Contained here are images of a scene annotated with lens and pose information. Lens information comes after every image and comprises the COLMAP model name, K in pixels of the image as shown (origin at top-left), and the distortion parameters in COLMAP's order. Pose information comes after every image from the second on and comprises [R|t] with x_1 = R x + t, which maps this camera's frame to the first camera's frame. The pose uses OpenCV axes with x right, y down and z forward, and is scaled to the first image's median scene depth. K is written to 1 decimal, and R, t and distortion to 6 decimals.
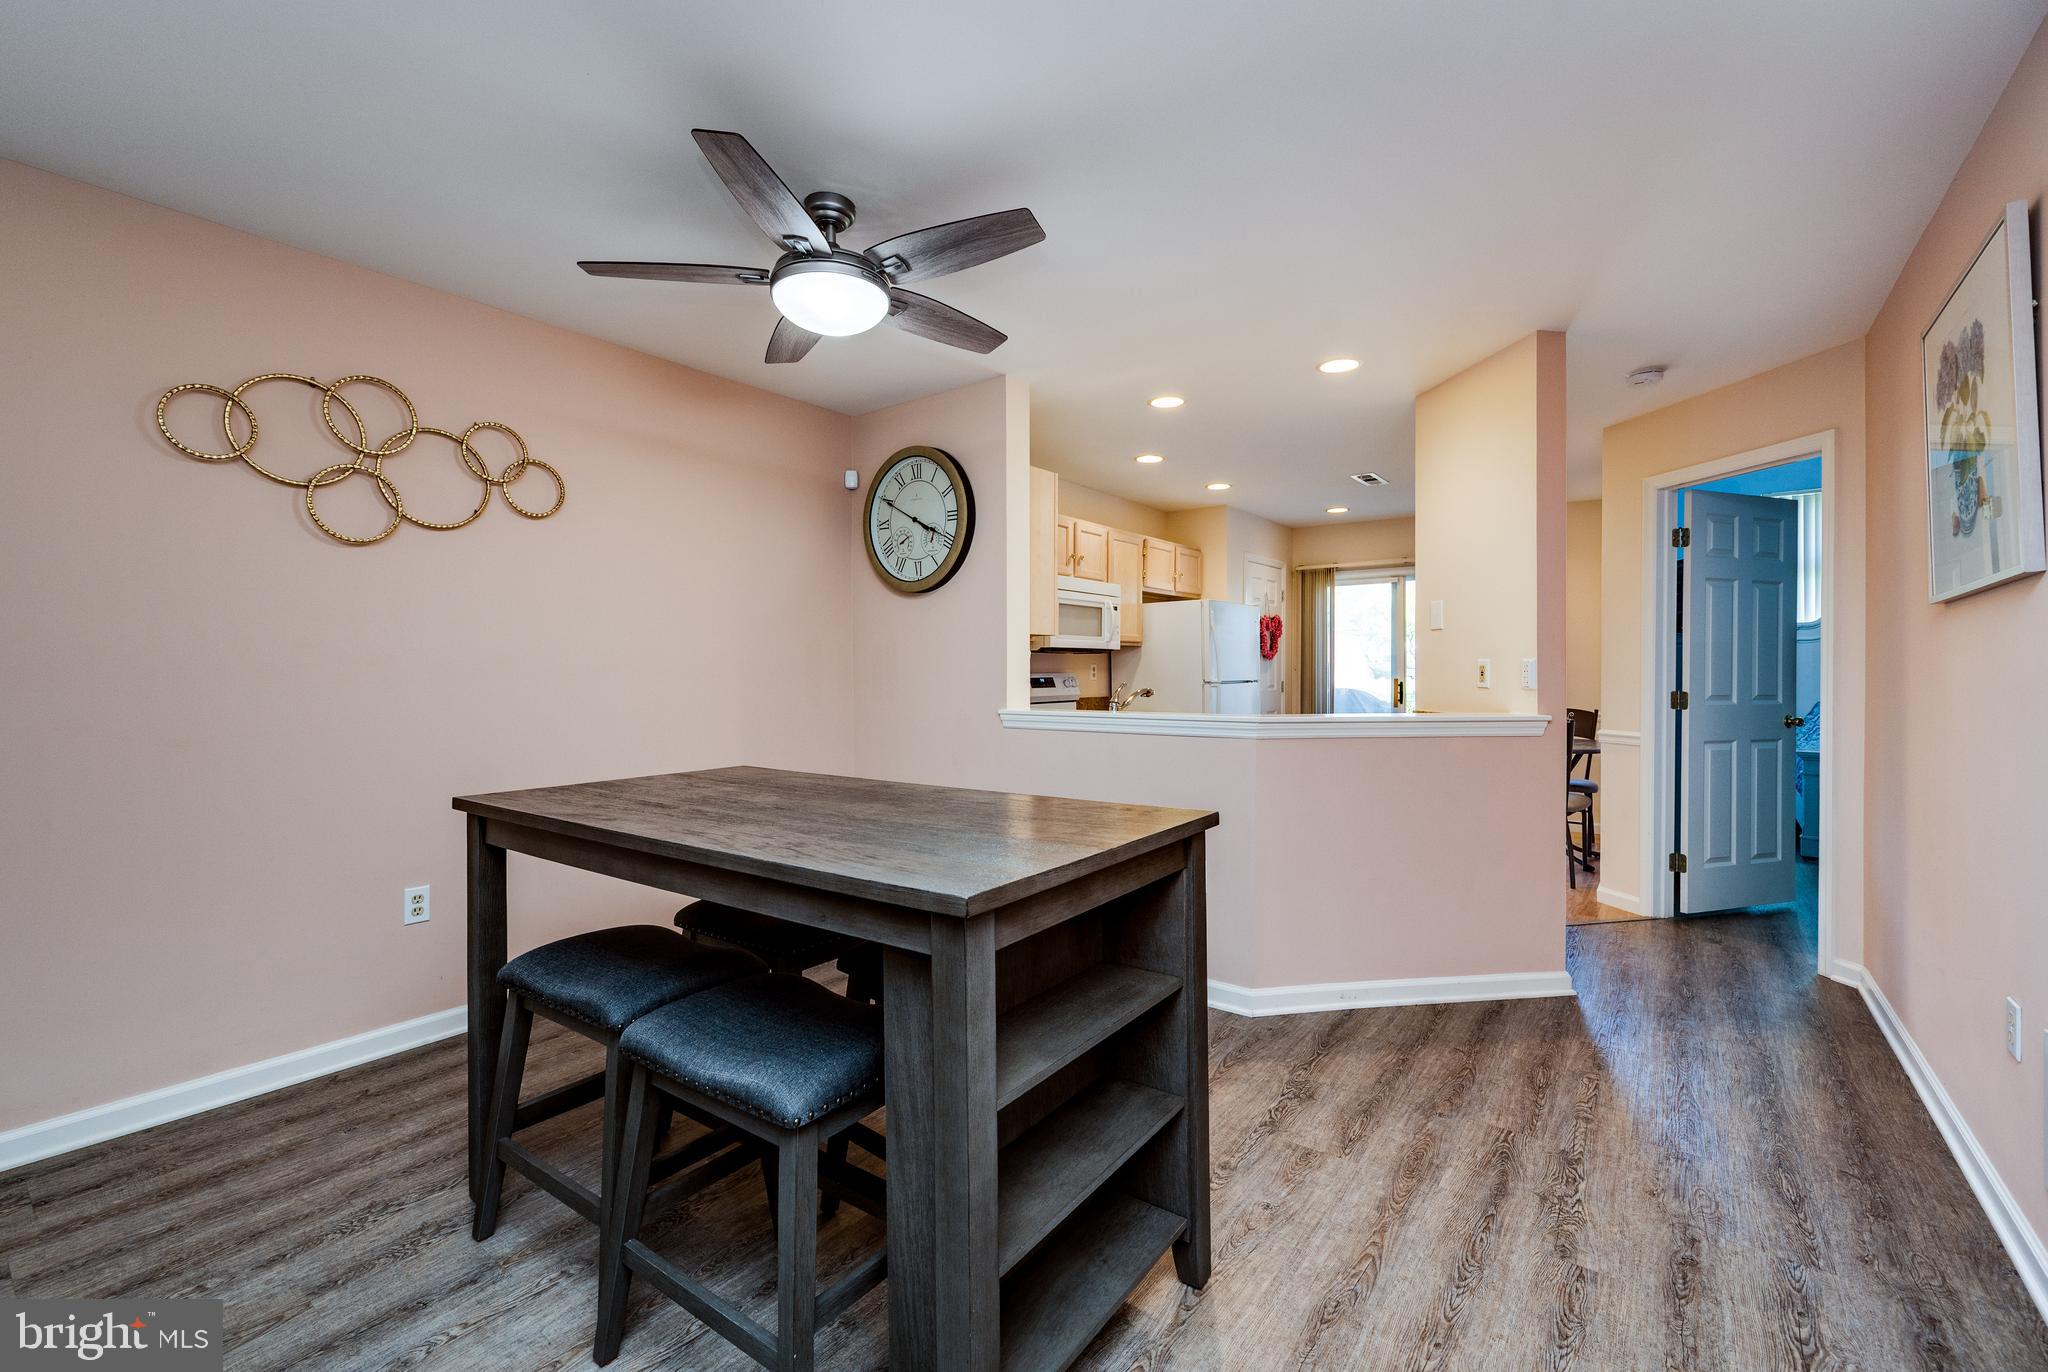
lens RADIAL K [[843.9, 0, 1017.9], [0, 843.9, 672.8], [0, 0, 1]] dist [-0.006939, -0.000105]
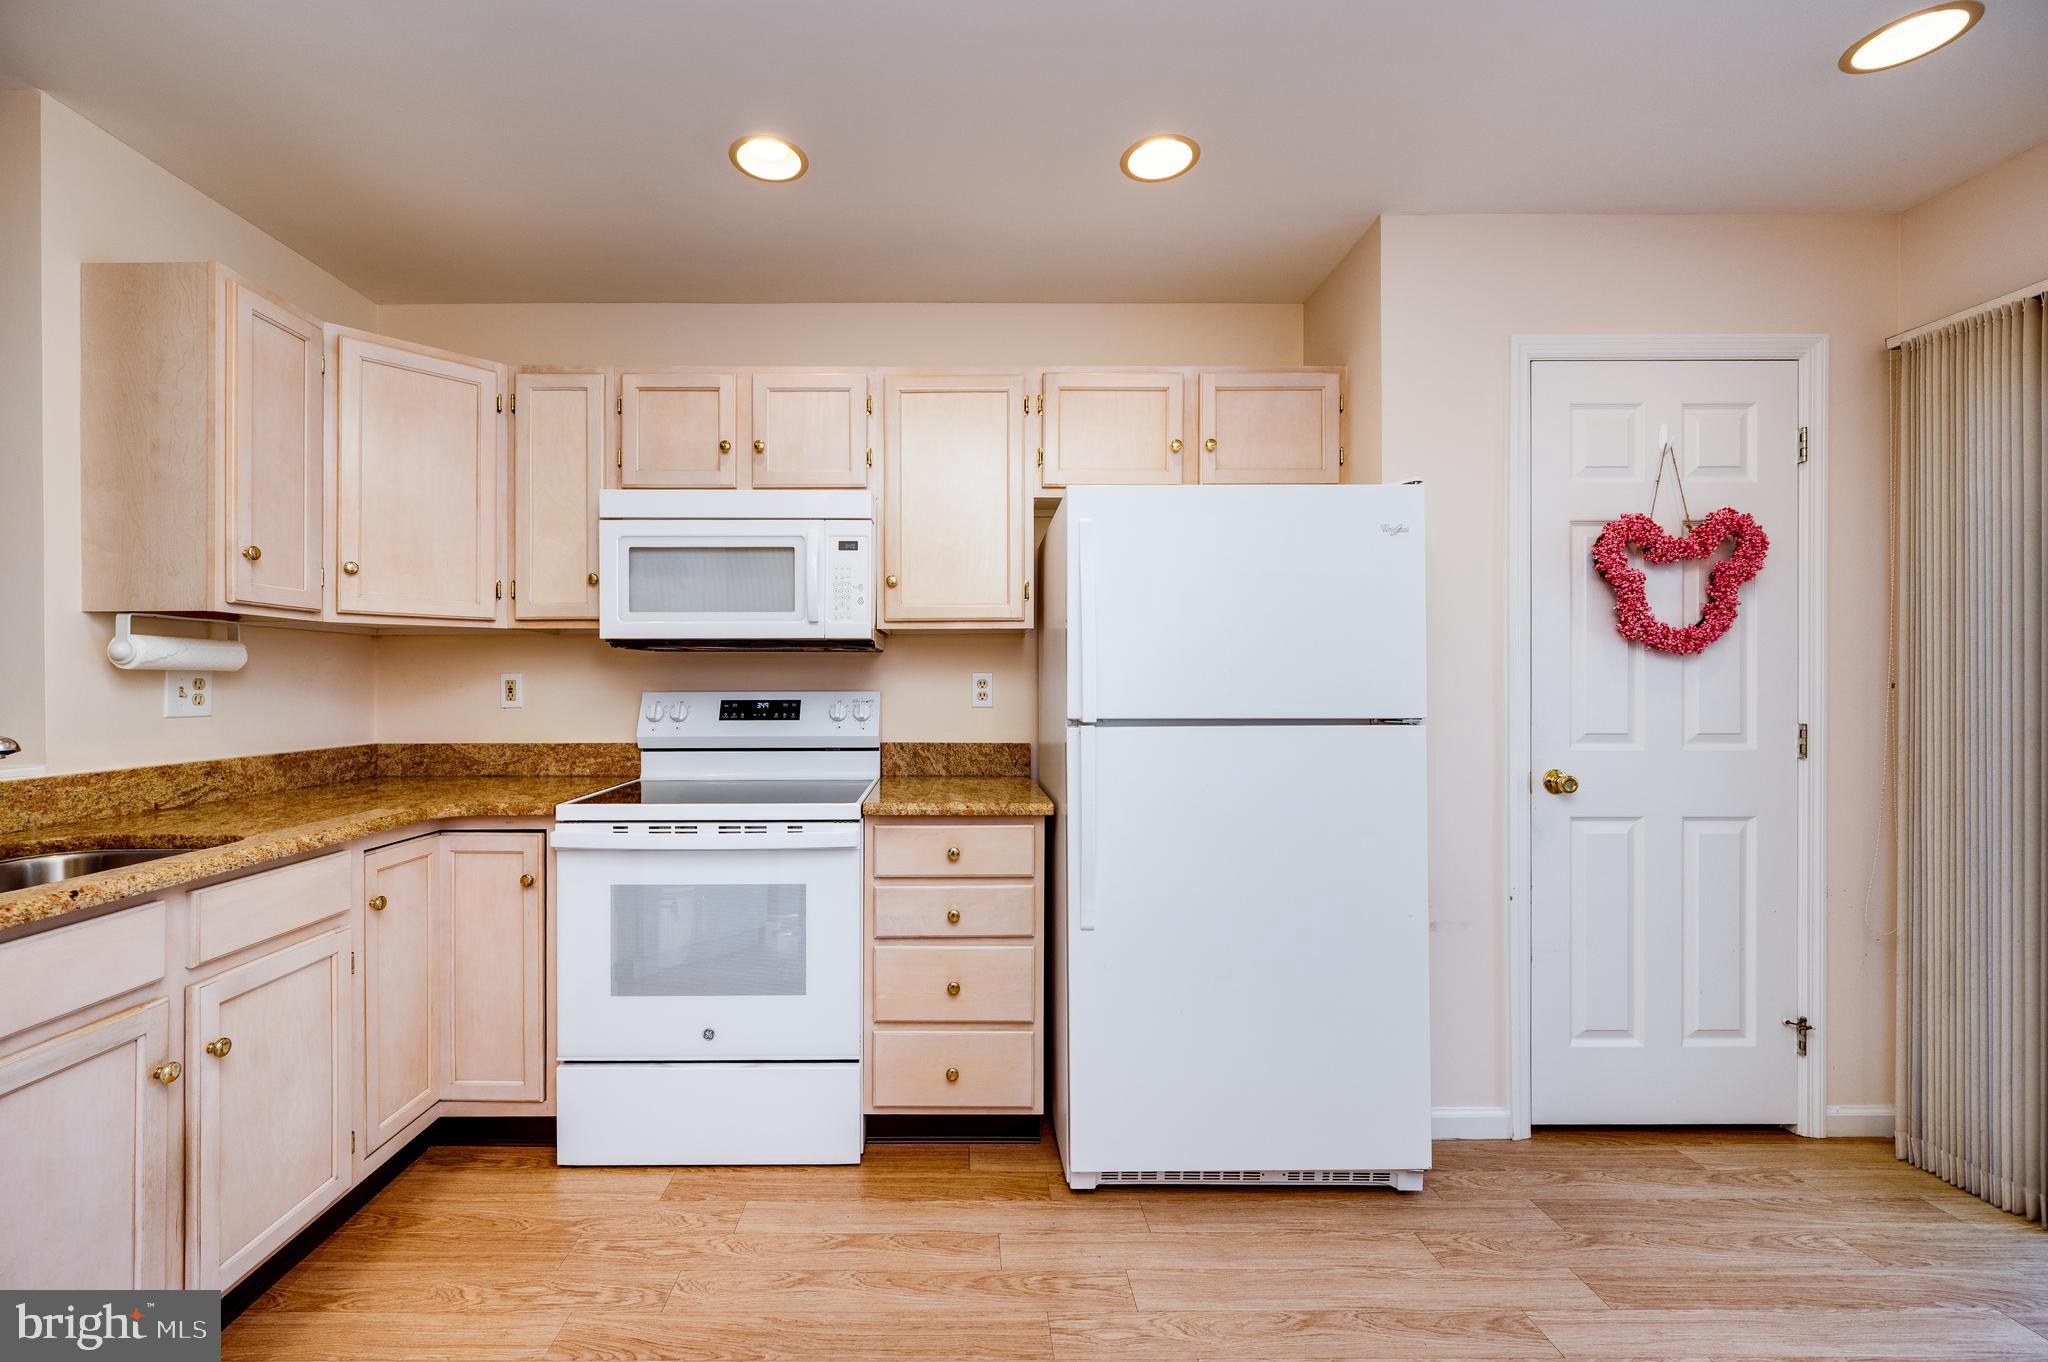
lens RADIAL K [[808.9, 0, 953.9], [0, 808.9, 688.8], [0, 0, 1]] dist [-0.000212, -0.000835]
pose [[0.611106, 0.000916, -0.791548, 0.690398], [-0.004066, 0.999990, -0.001982, -0.001513], [0.791538, 0.004430, 0.611103, 1.113591]]
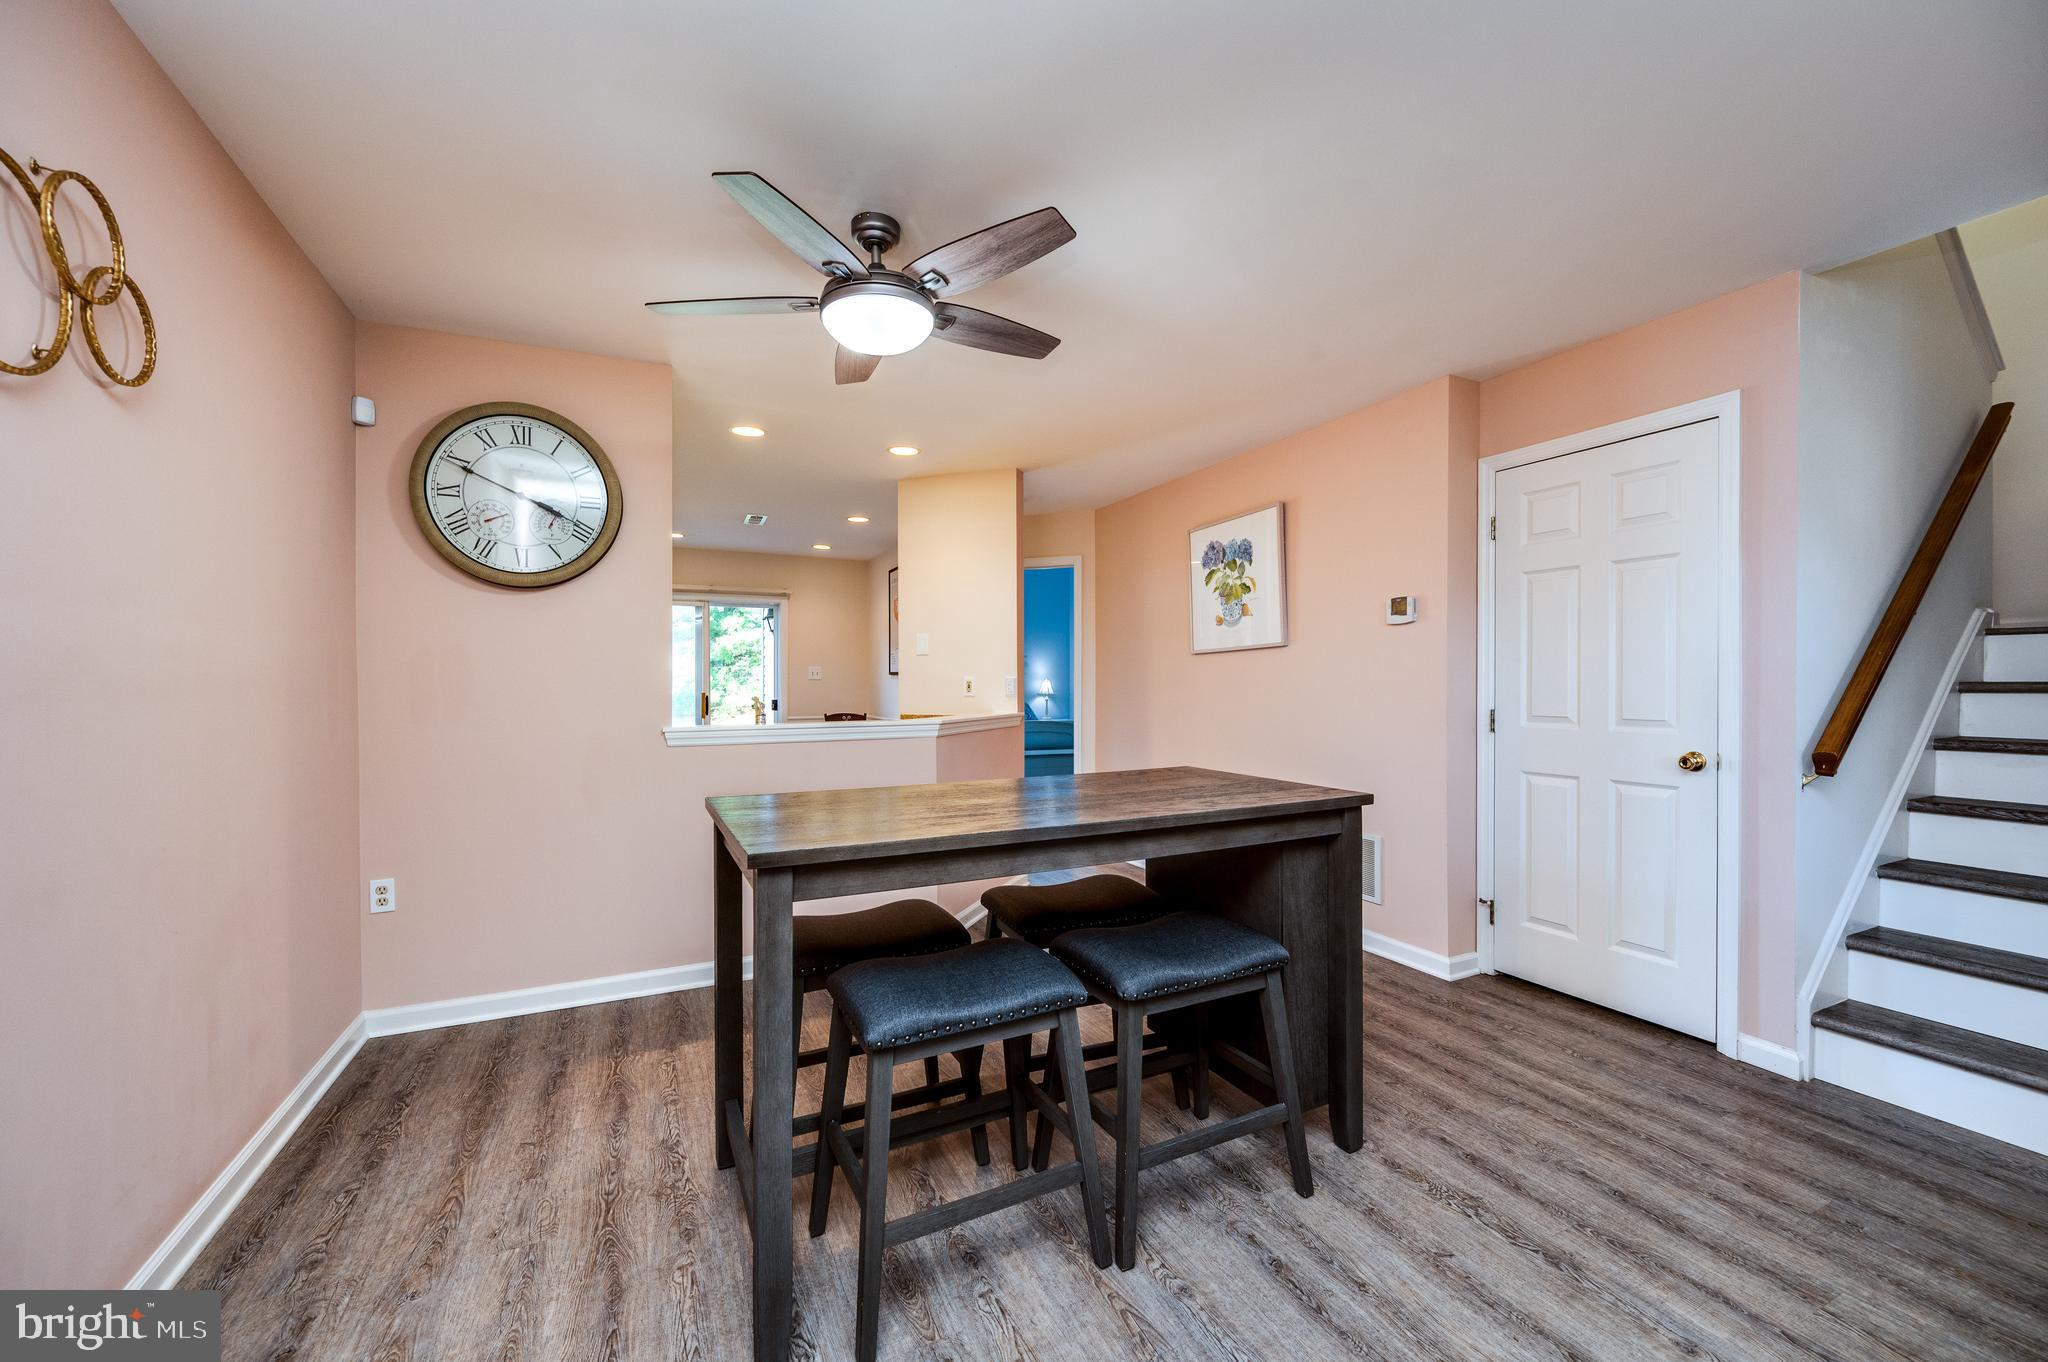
lens RADIAL K [[808.9, 0, 1025.6], [0, 808.9, 701.4], [0, 0, 1]] dist [-0.000212, -0.000835]
pose [[0.457981, -0.020990, 0.888714, -0.588779], [0.006916, 0.999775, 0.020049, 0.002041], [-0.888935, -0.003036, 0.458023, 0.221808]]
